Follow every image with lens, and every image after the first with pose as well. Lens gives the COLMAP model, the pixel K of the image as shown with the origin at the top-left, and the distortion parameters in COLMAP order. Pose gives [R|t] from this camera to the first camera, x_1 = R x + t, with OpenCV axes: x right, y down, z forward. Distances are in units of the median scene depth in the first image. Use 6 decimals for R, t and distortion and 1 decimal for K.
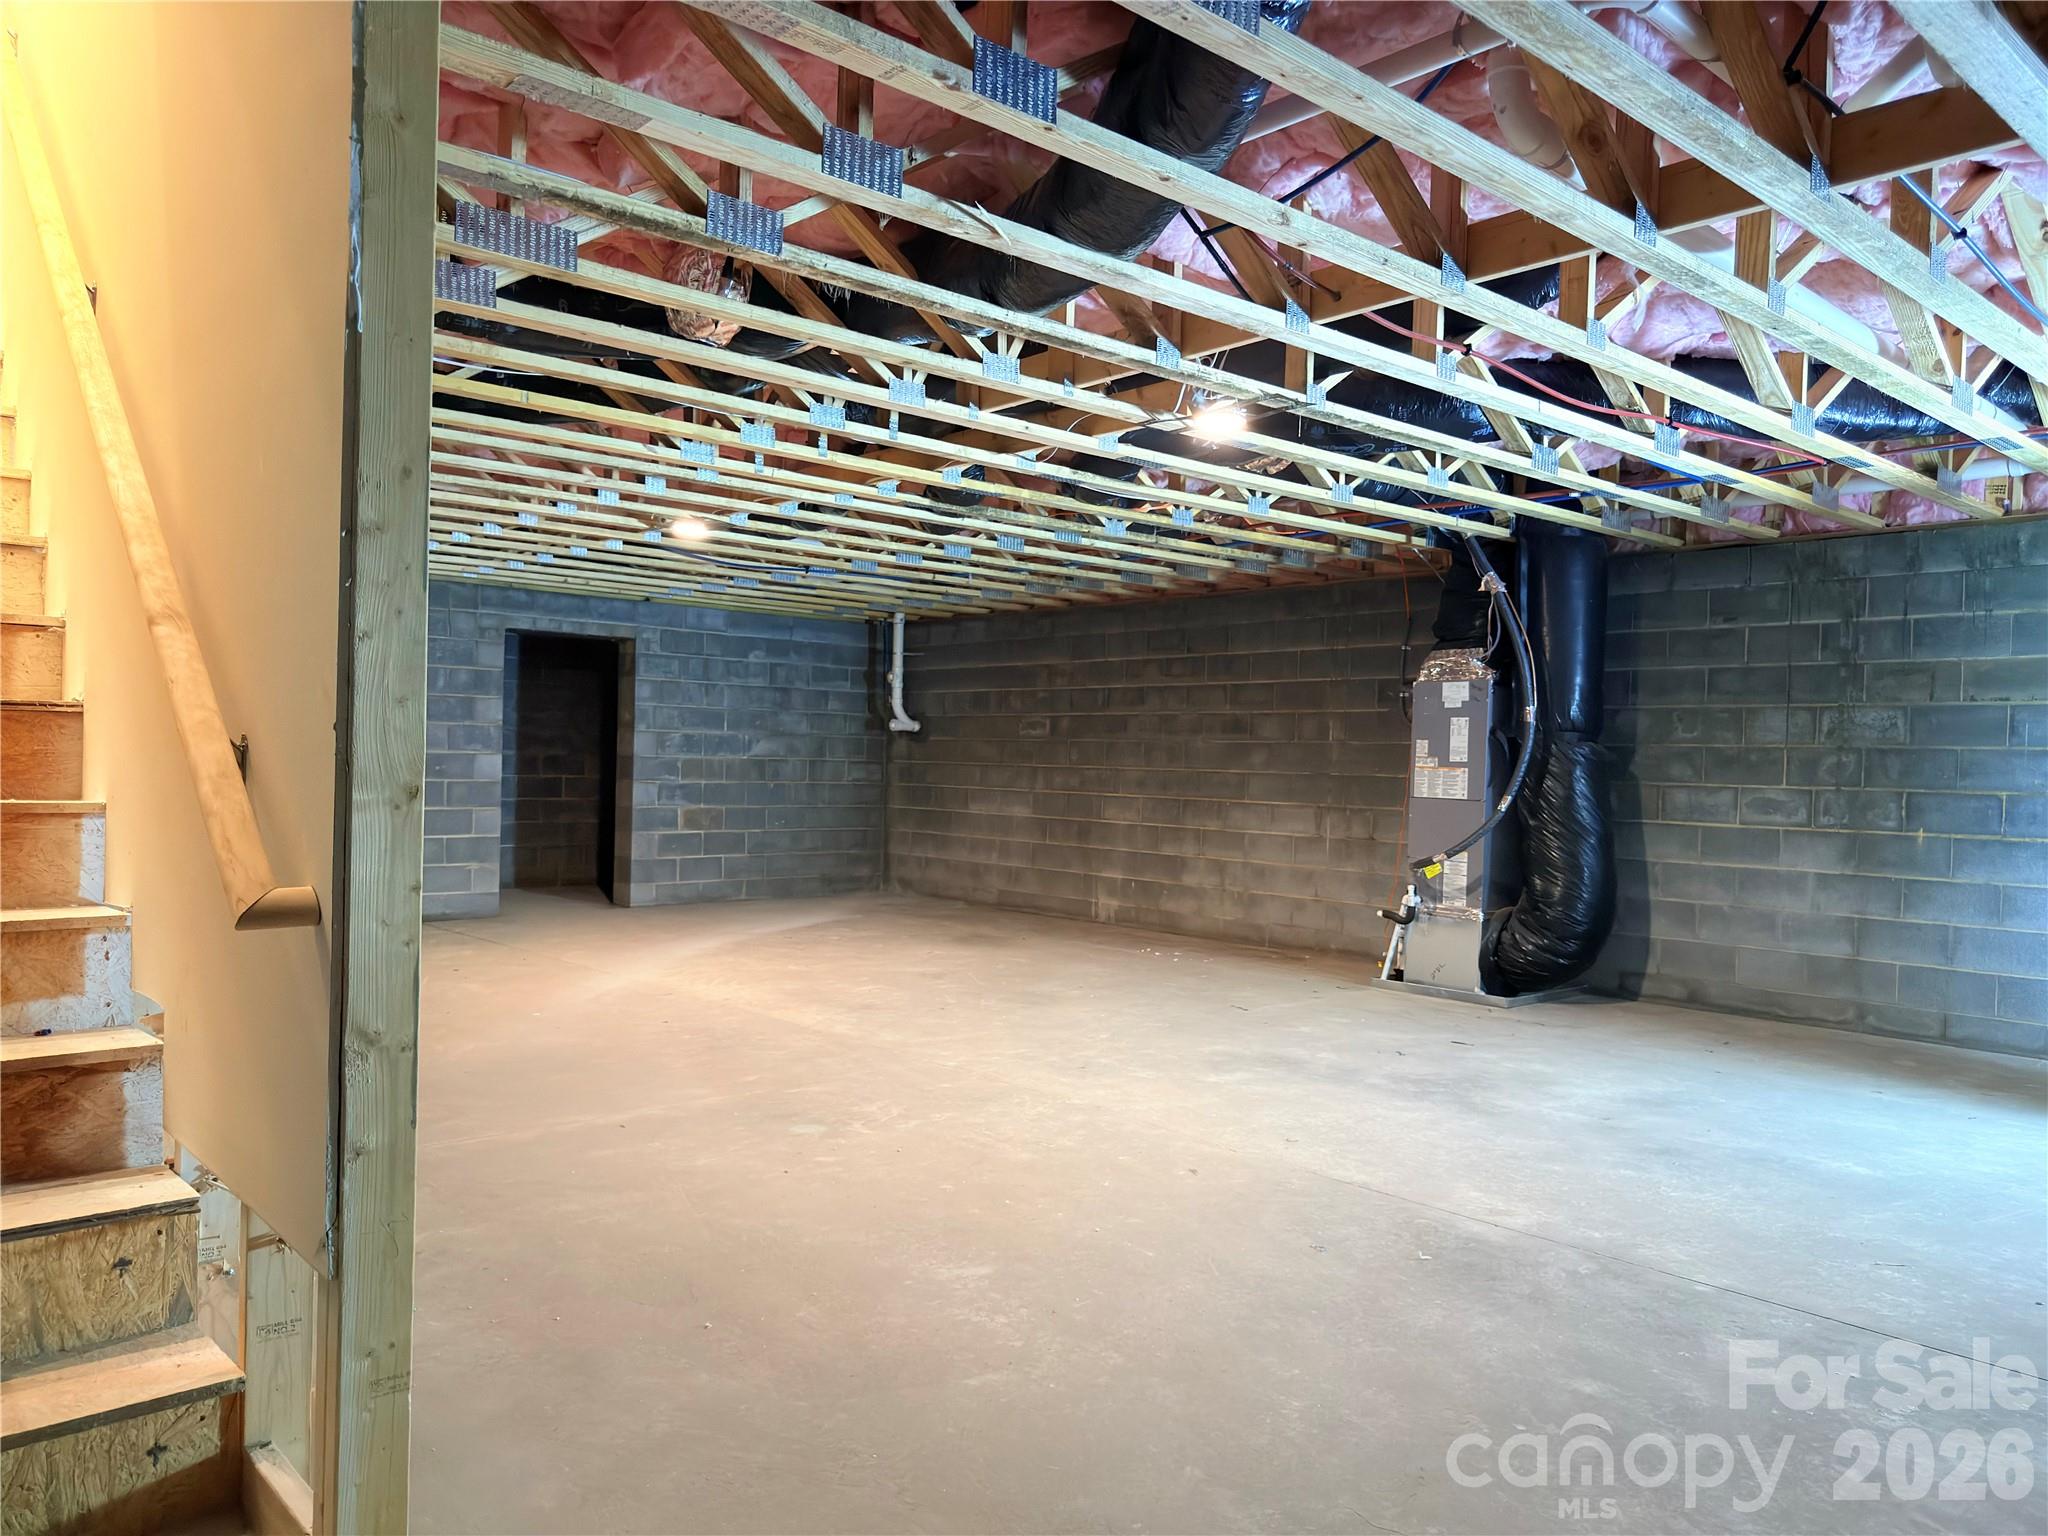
lens RADIAL K [[1432.6, 0, 1024.0], [0, 1432.6, 768.0], [0, 0, 1]] dist [0.095768, -0.155758]
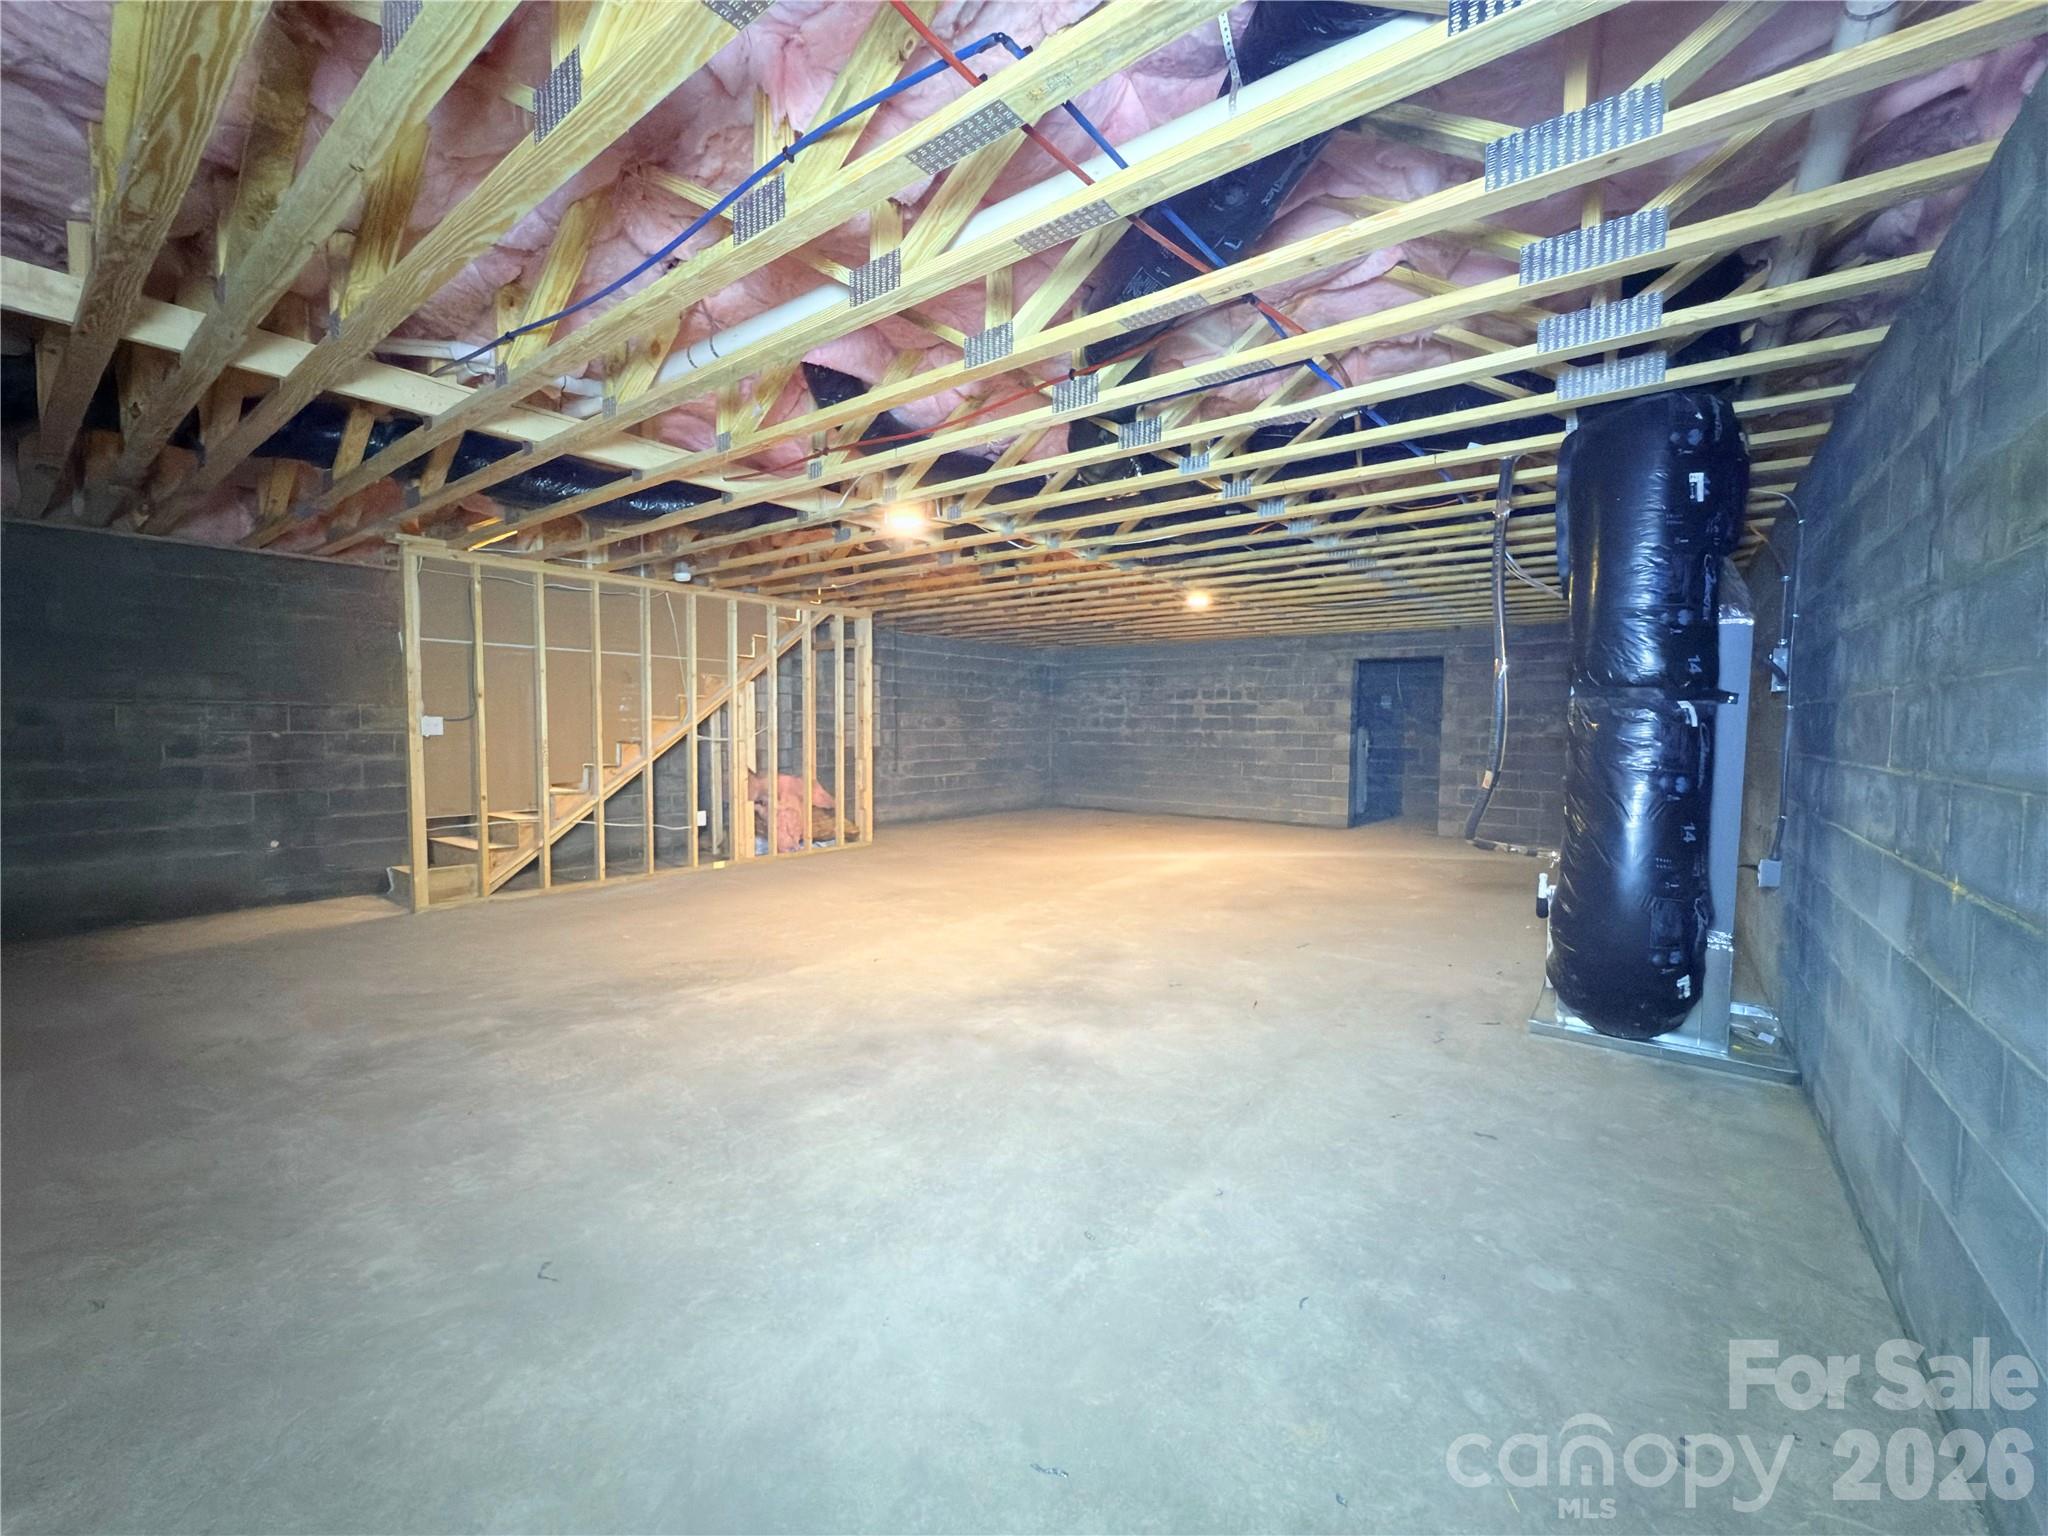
lens RADIAL K [[817.7, 0, 1022.7], [0, 817.7, 763.3], [0, 0, 1]] dist [0.001726, 0.000825]
pose [[0.206224, 0.024995, -0.978186, 0.499241], [-0.009614, 0.999677, 0.023517, 0.005708], [0.978458, 0.004555, 0.206397, 0.433705]]
